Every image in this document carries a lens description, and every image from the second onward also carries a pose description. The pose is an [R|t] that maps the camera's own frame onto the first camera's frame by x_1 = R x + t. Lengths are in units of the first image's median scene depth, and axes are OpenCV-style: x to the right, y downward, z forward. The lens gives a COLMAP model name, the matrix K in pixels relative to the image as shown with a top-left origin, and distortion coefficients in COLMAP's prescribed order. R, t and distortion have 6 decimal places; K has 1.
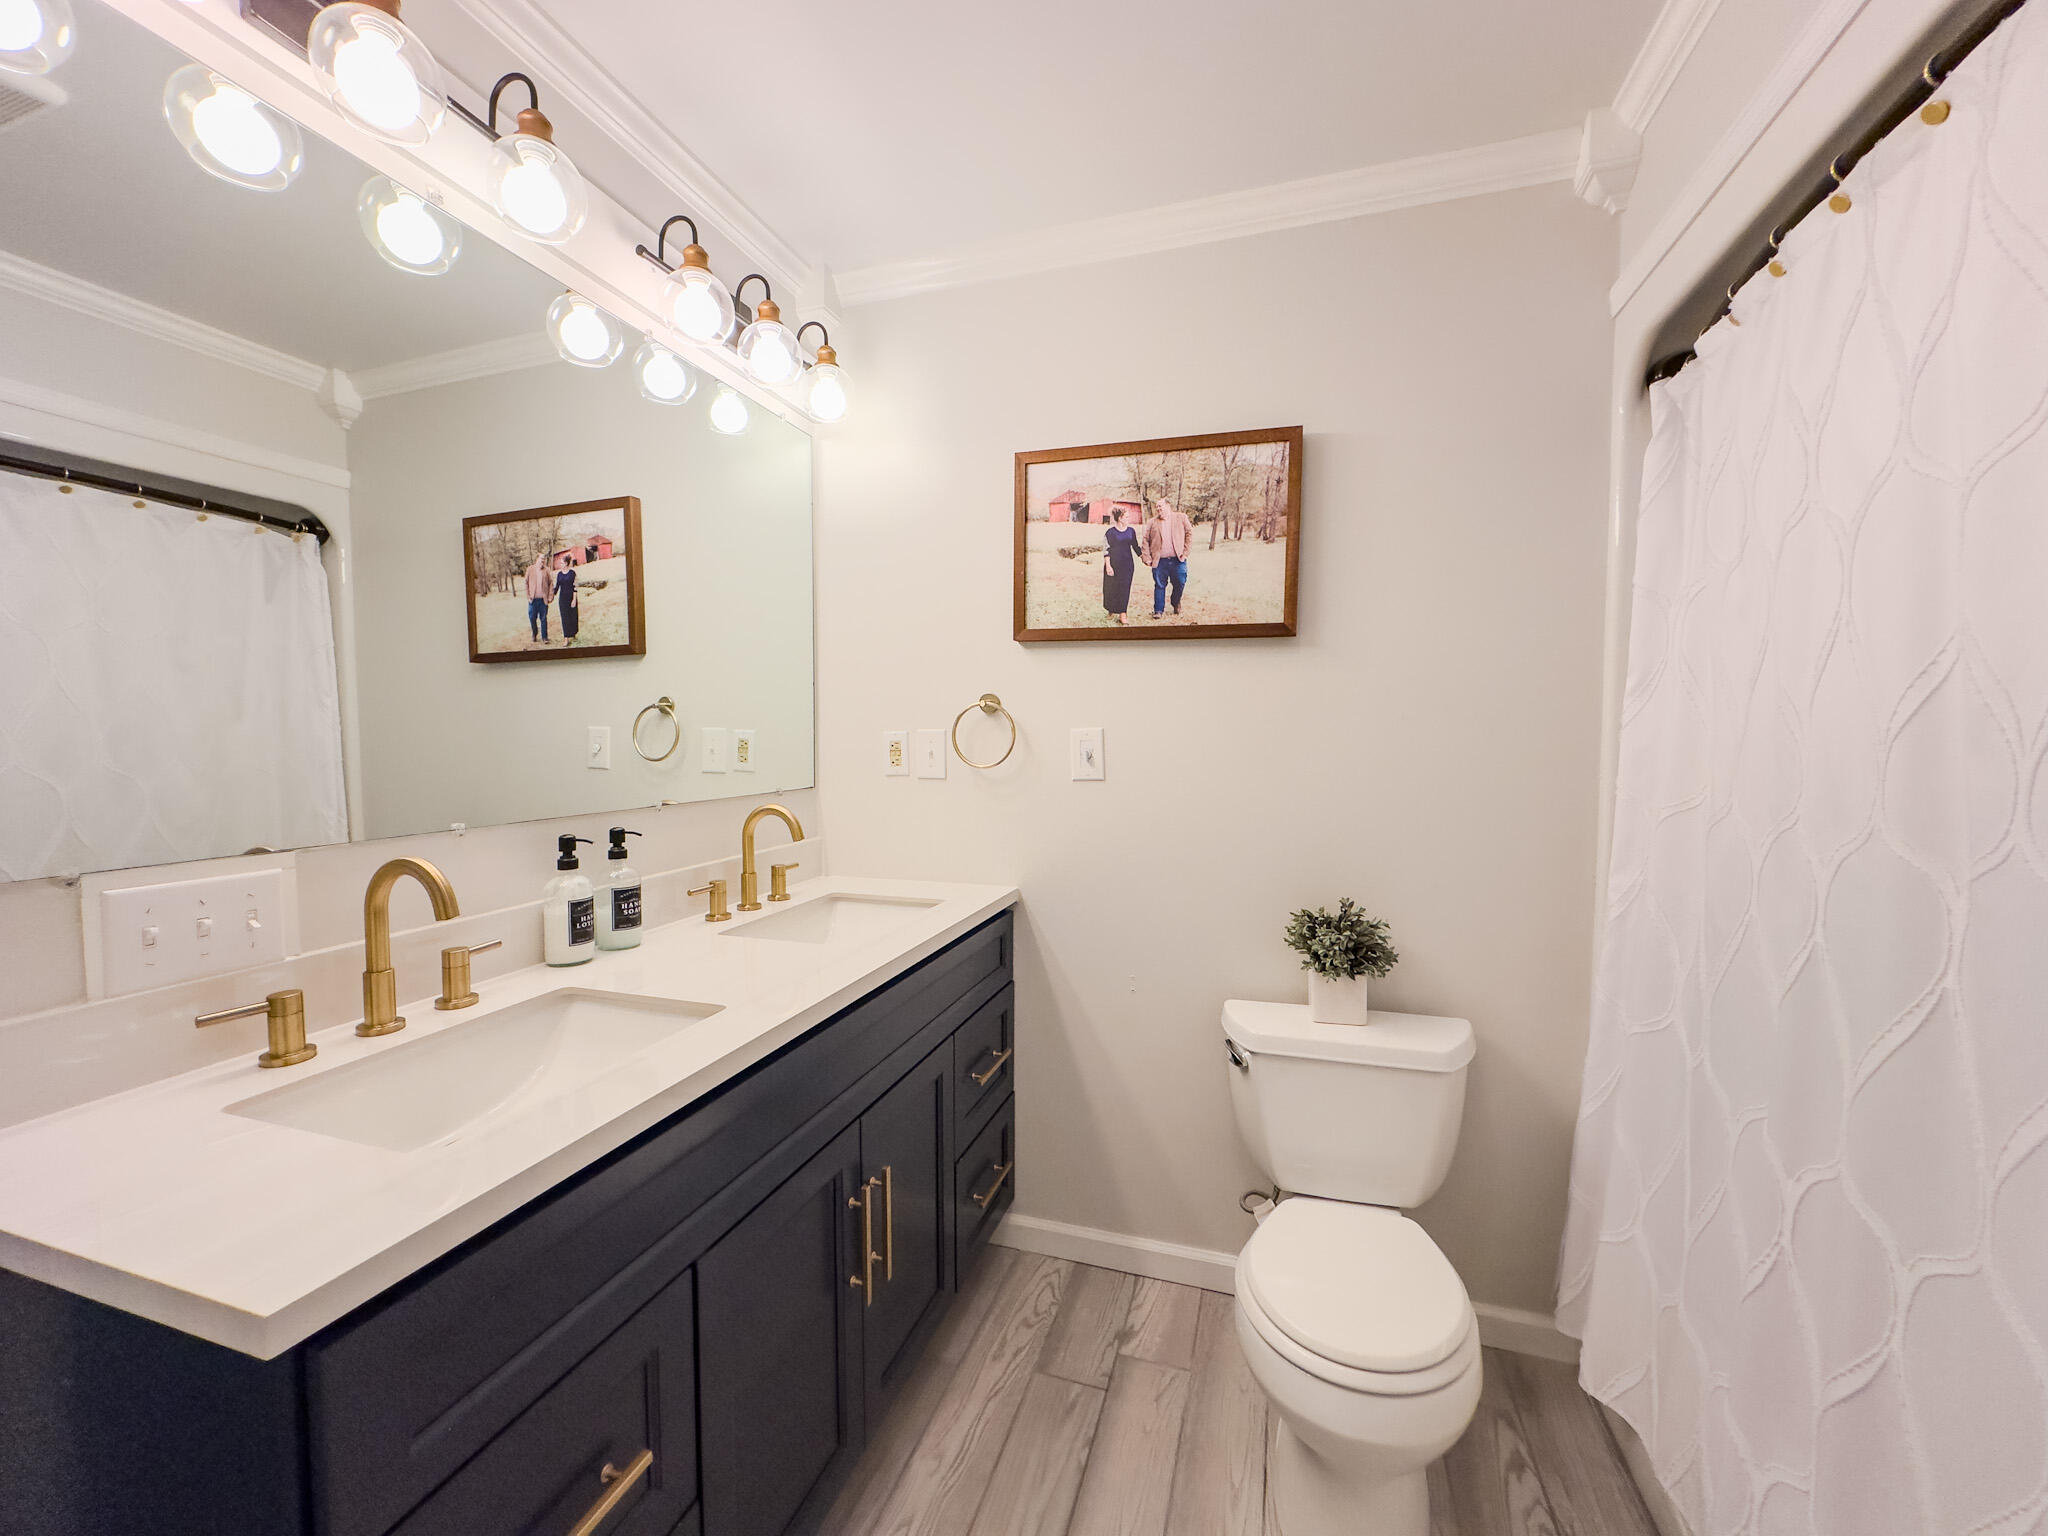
lens RADIAL K [[817.3, 0, 1024.0], [0, 817.3, 768.0], [0, 0, 1]] dist [0.000419, 0.000317]
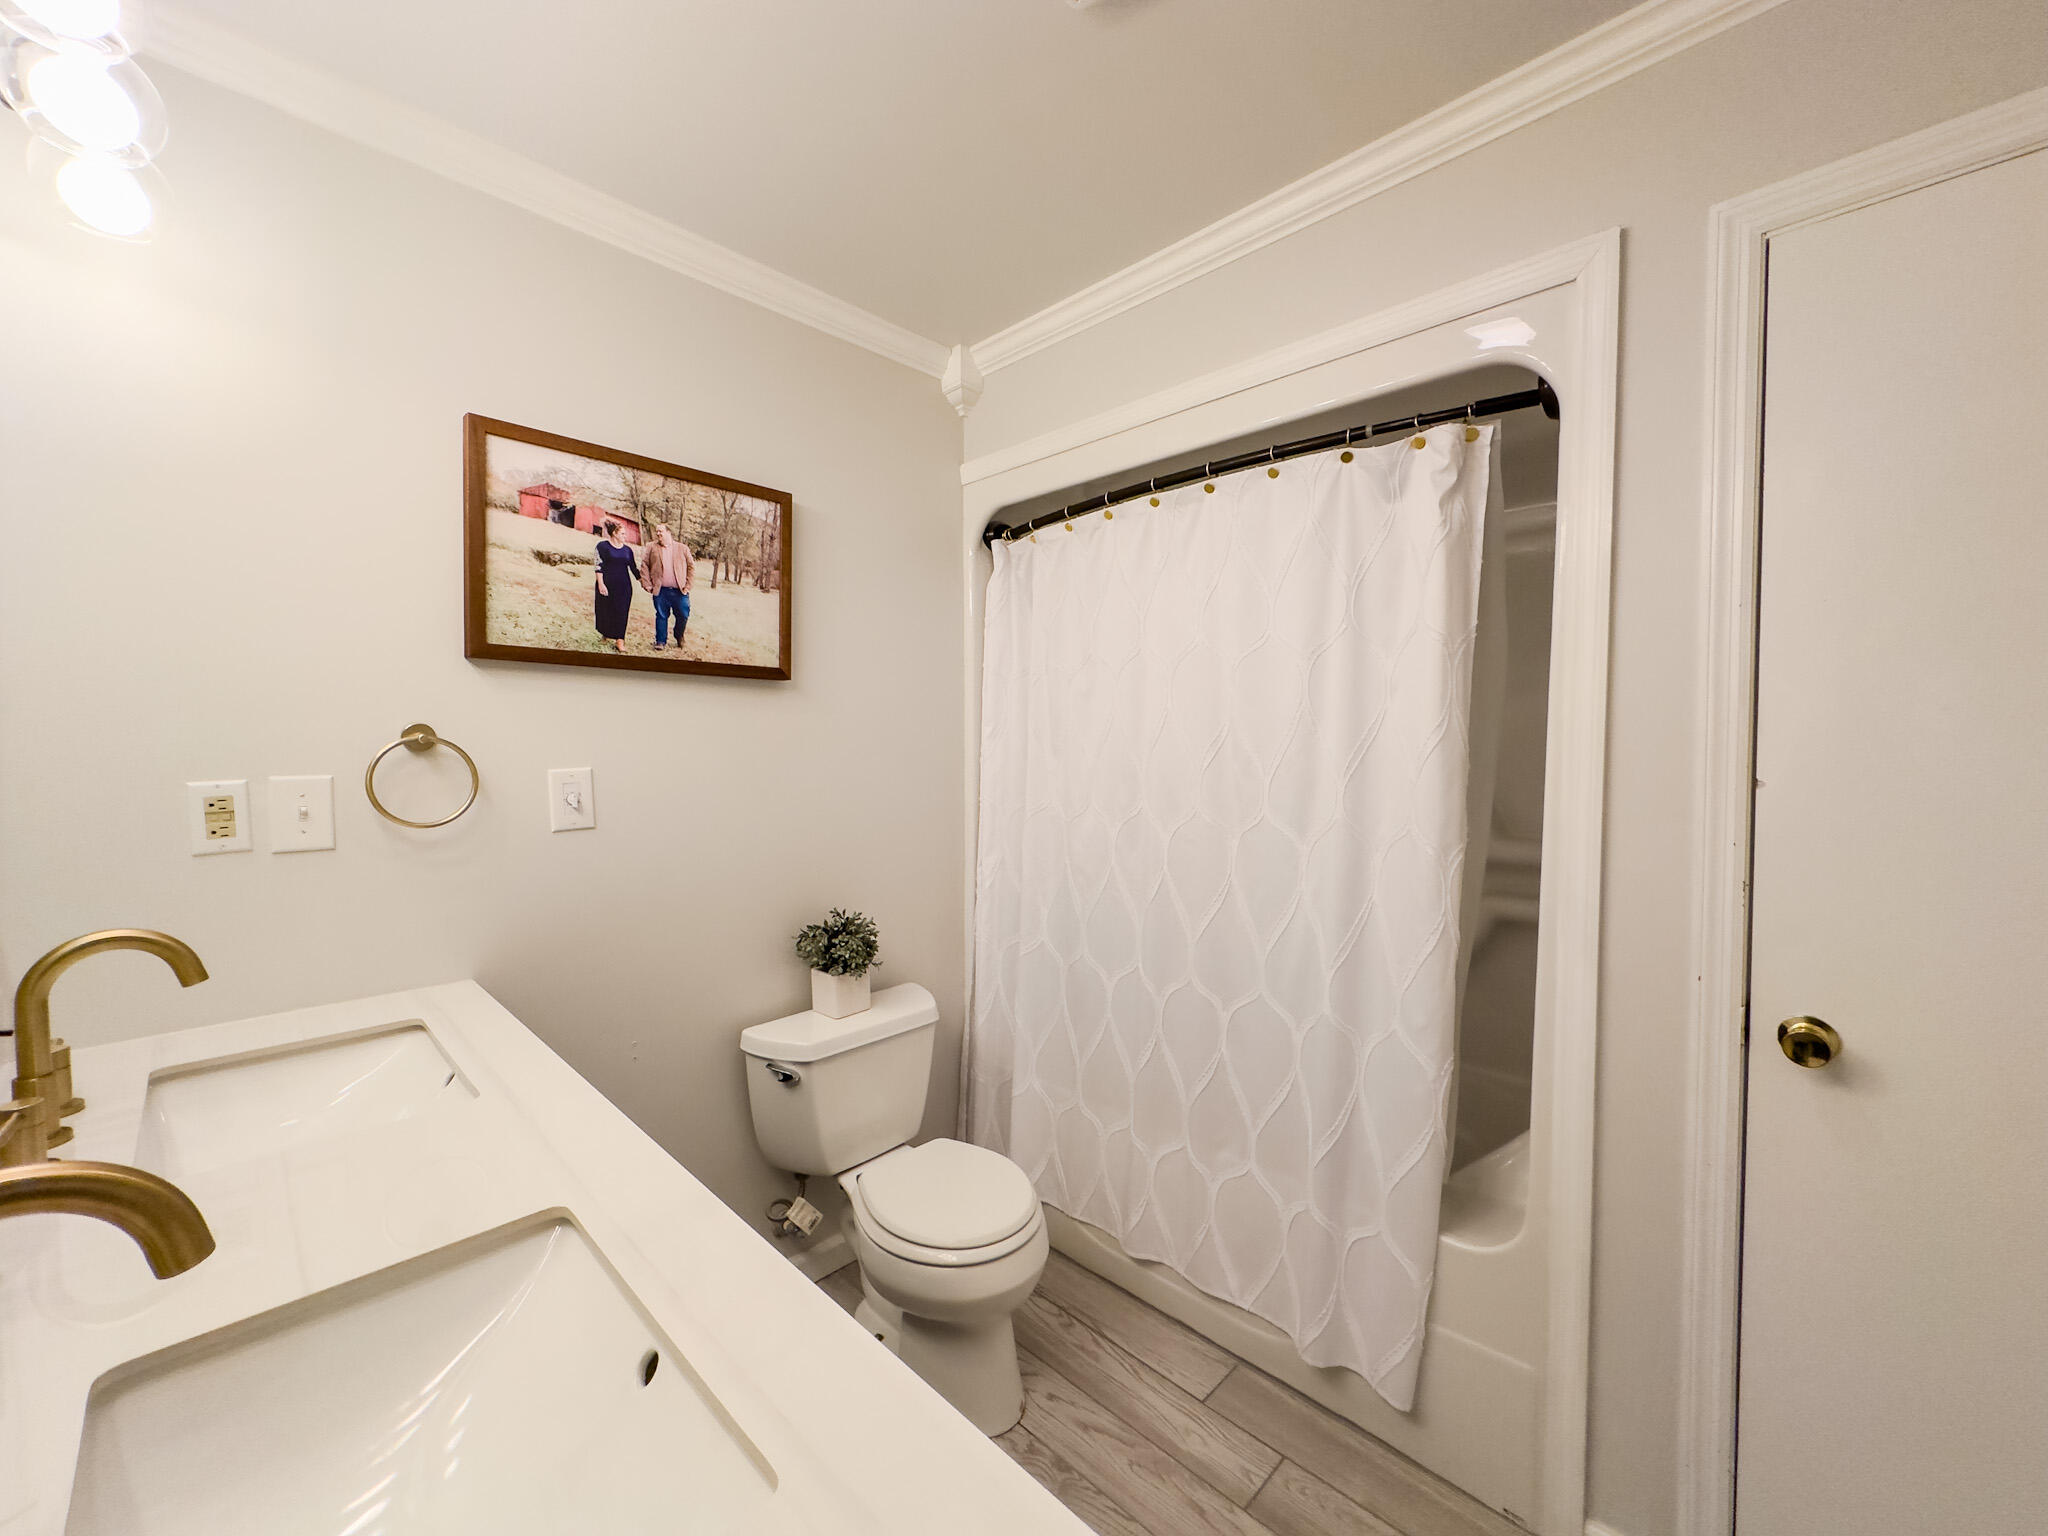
lens RADIAL K [[817.3, 0, 1024.0], [0, 817.3, 768.0], [0, 0, 1]] dist [0.000419, 0.000317]
pose [[0.453107, -0.028912, 0.890987, -0.490929], [0.046109, 0.998896, 0.008965, -0.037057], [-0.890263, 0.037020, 0.453940, 0.209163]]
